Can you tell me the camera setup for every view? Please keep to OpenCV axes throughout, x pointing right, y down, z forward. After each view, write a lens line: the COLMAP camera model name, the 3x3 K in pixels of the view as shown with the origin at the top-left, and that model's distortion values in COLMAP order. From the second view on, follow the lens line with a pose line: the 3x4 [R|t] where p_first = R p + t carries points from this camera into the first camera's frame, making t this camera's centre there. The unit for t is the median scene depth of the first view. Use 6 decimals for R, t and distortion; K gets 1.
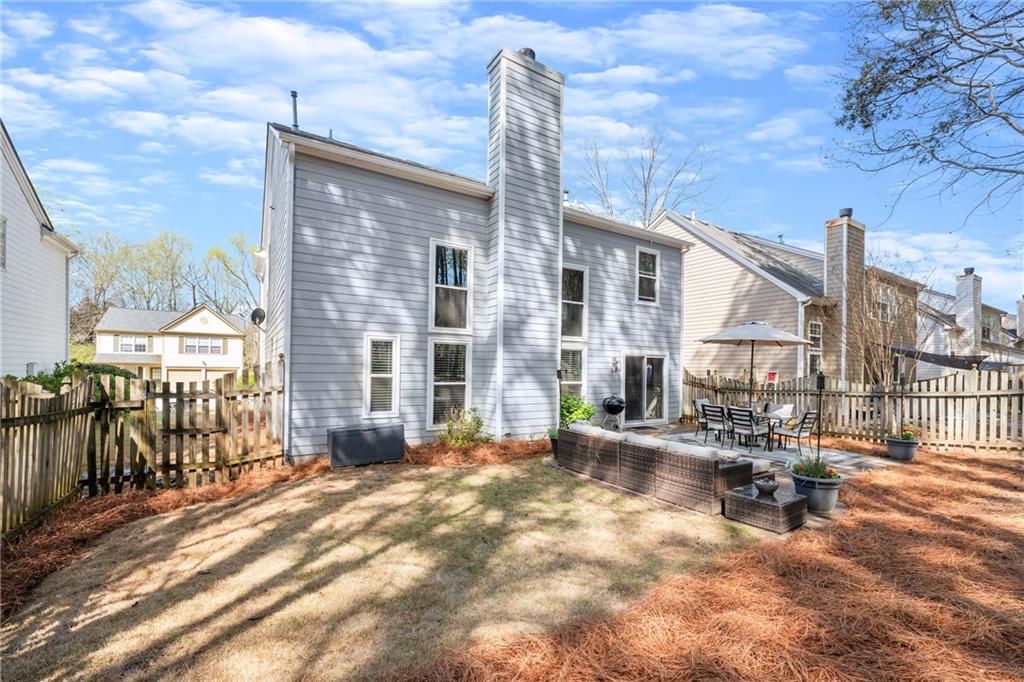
lens RADIAL K [[429.6, 0, 530.8], [0, 429.6, 367.3], [0, 0, 1]] dist [0.005681, -0.000181]
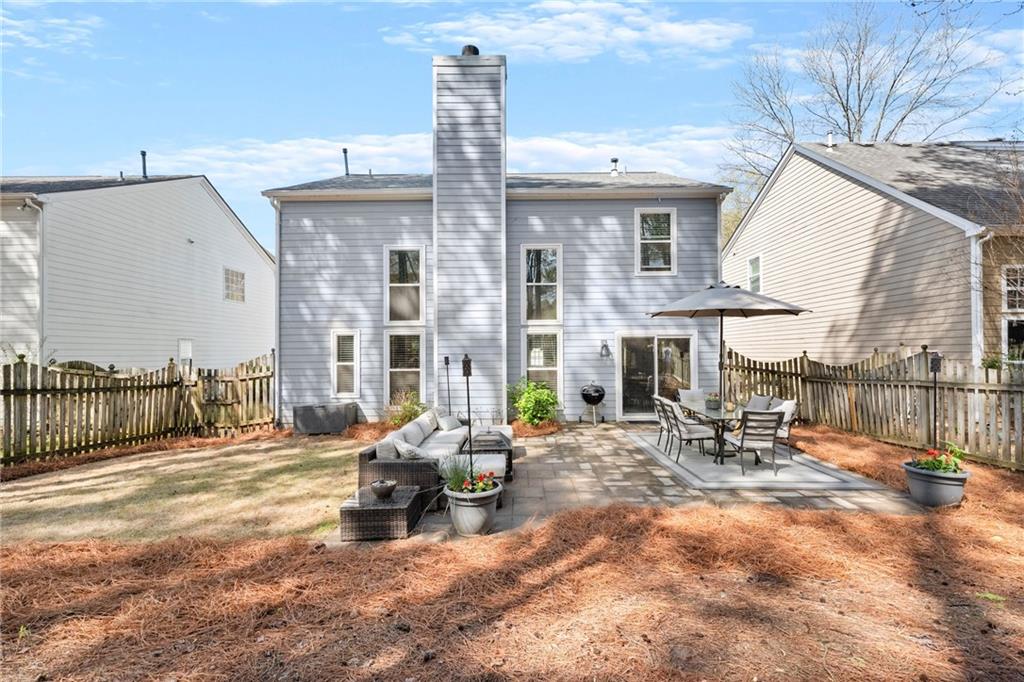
lens RADIAL K [[429.6, 0, 515.7], [0, 429.6, 347.2], [0, 0, 1]] dist [0.005681, -0.000181]
pose [[0.839629, -0.029580, -0.542354, 0.645814], [0.021486, 0.999543, -0.021253, 0.007991], [0.542735, 0.006192, 0.839881, 0.204896]]
